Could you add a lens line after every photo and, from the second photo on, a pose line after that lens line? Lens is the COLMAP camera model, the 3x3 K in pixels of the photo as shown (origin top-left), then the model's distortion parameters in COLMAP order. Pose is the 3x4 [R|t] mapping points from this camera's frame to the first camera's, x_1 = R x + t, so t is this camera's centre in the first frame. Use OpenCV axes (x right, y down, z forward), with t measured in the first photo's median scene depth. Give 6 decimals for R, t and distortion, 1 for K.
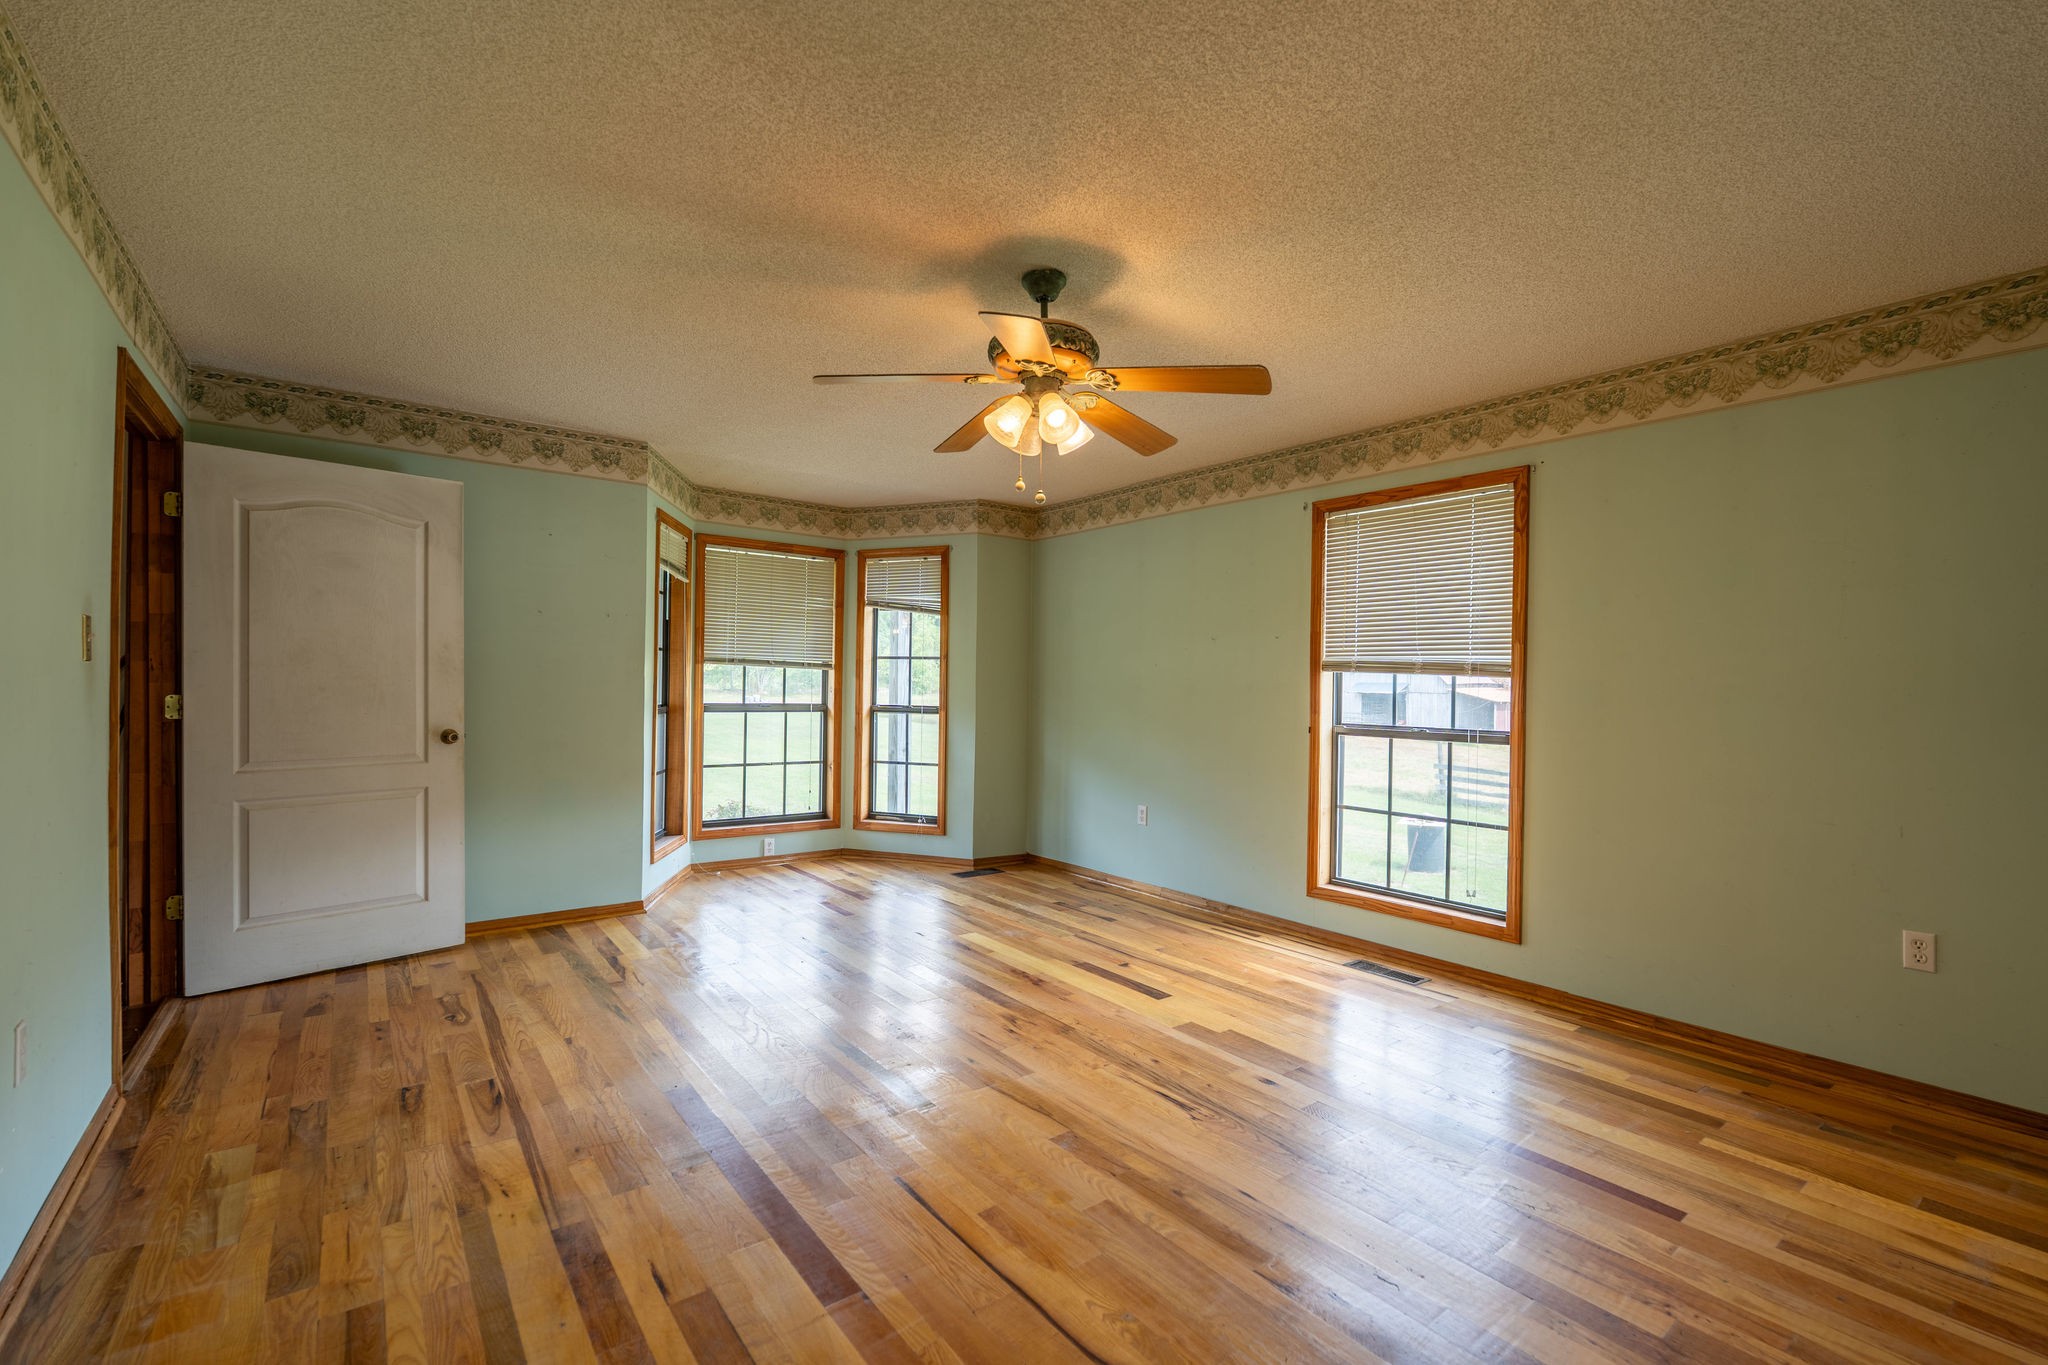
lens RADIAL K [[904.0, 0, 1030.4], [0, 904.0, 694.8], [0, 0, 1]] dist [-0.002677, 0.001797]
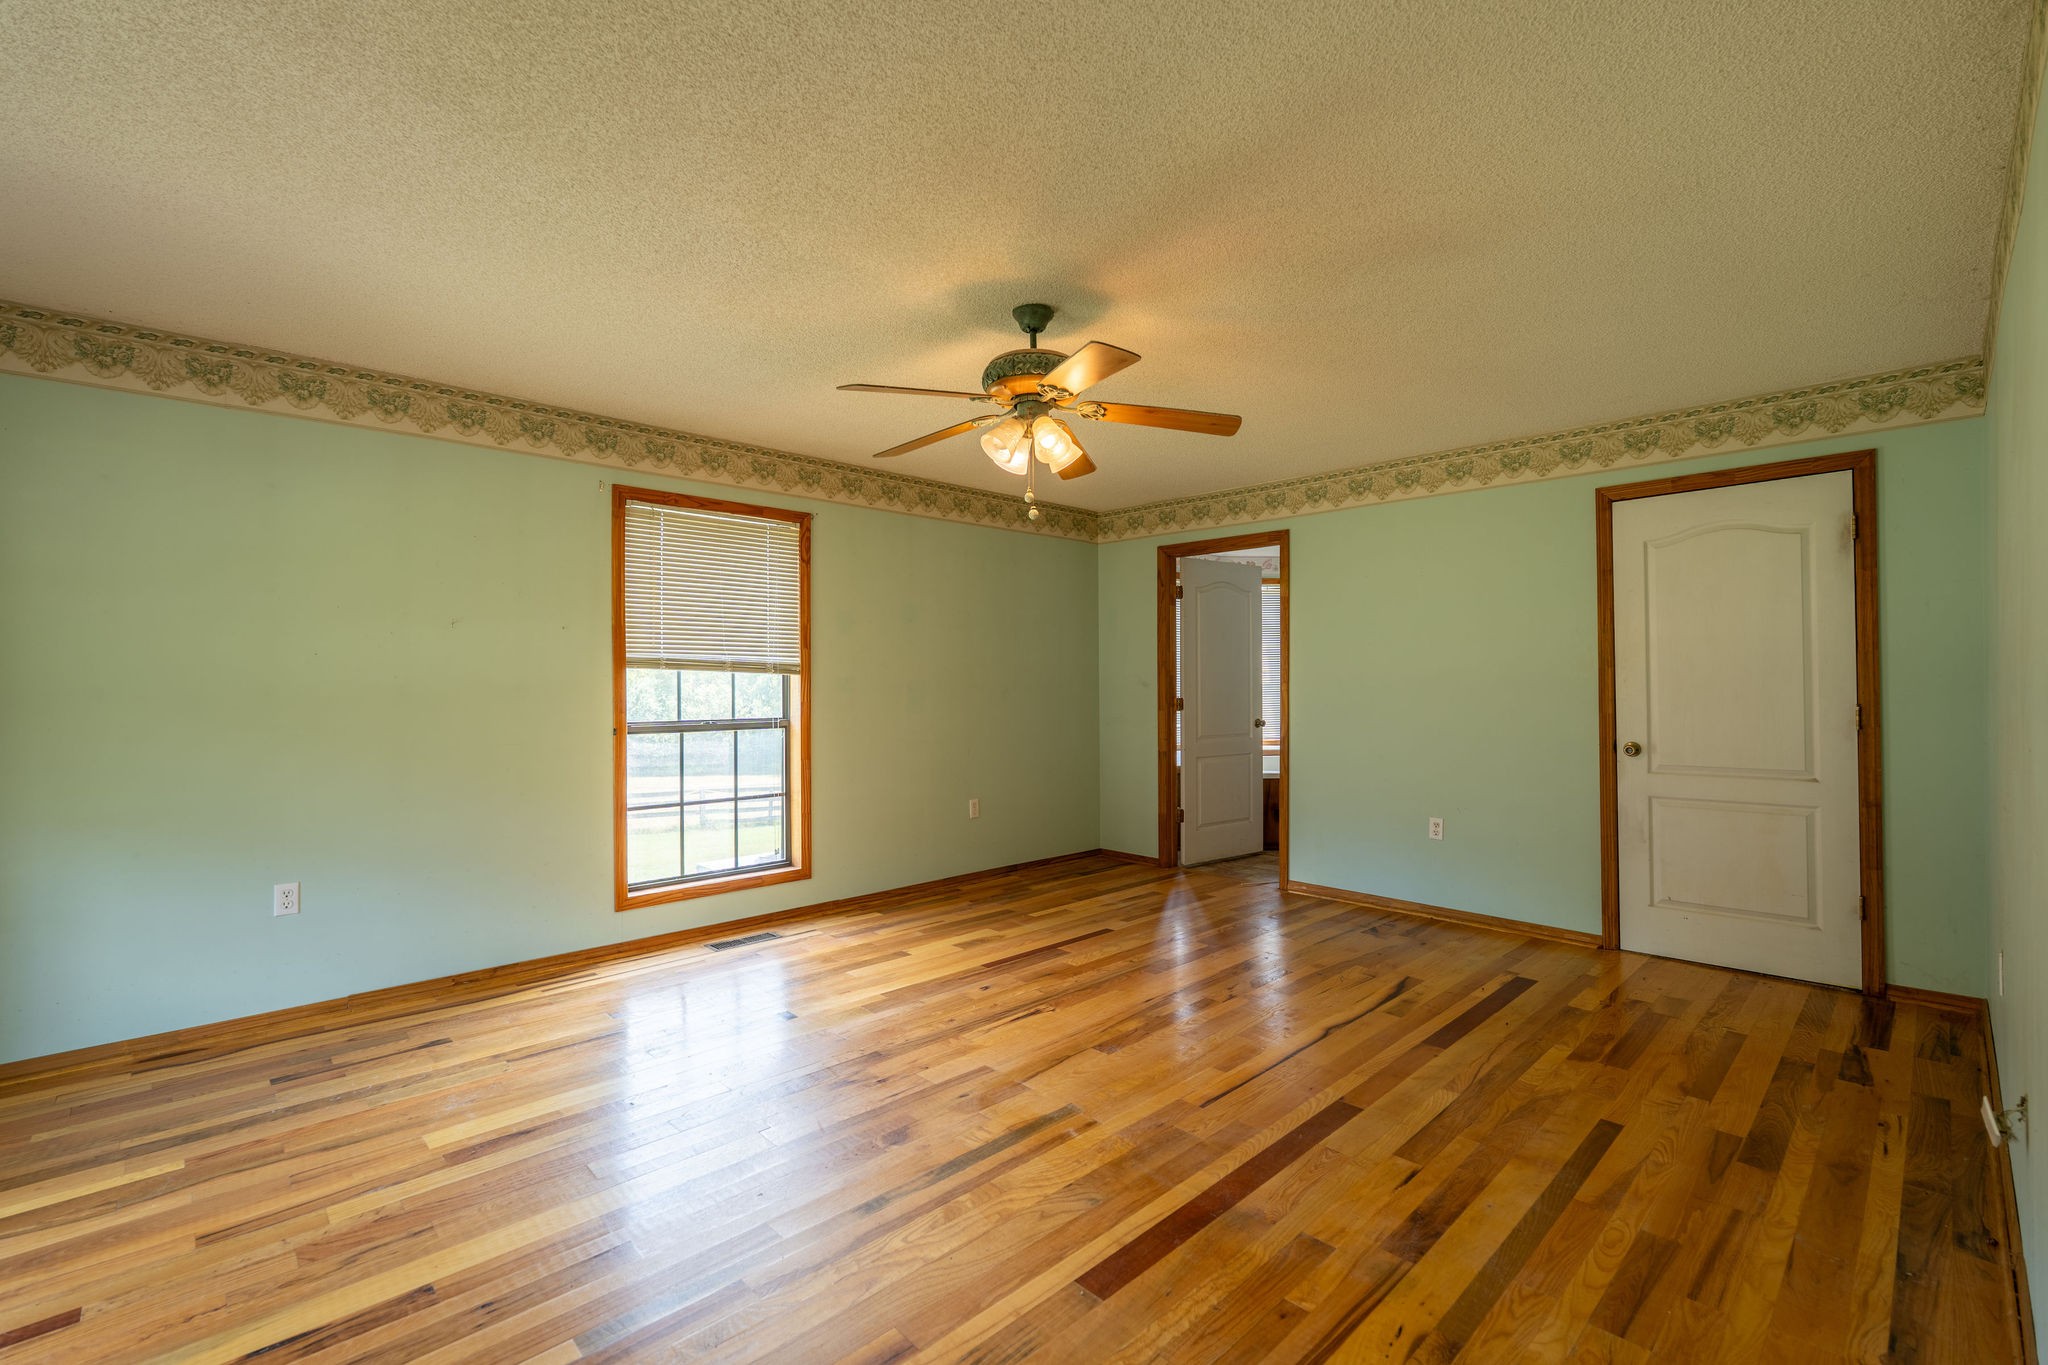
lens RADIAL K [[904.0, 0, 1026.7], [0, 904.0, 682.3], [0, 0, 1]] dist [-0.002677, 0.001797]
pose [[-0.127212, -0.006719, 0.991853, -0.781722], [0.014092, 0.999864, 0.008580, -0.014751], [-0.991775, 0.015069, -0.127100, 0.838582]]
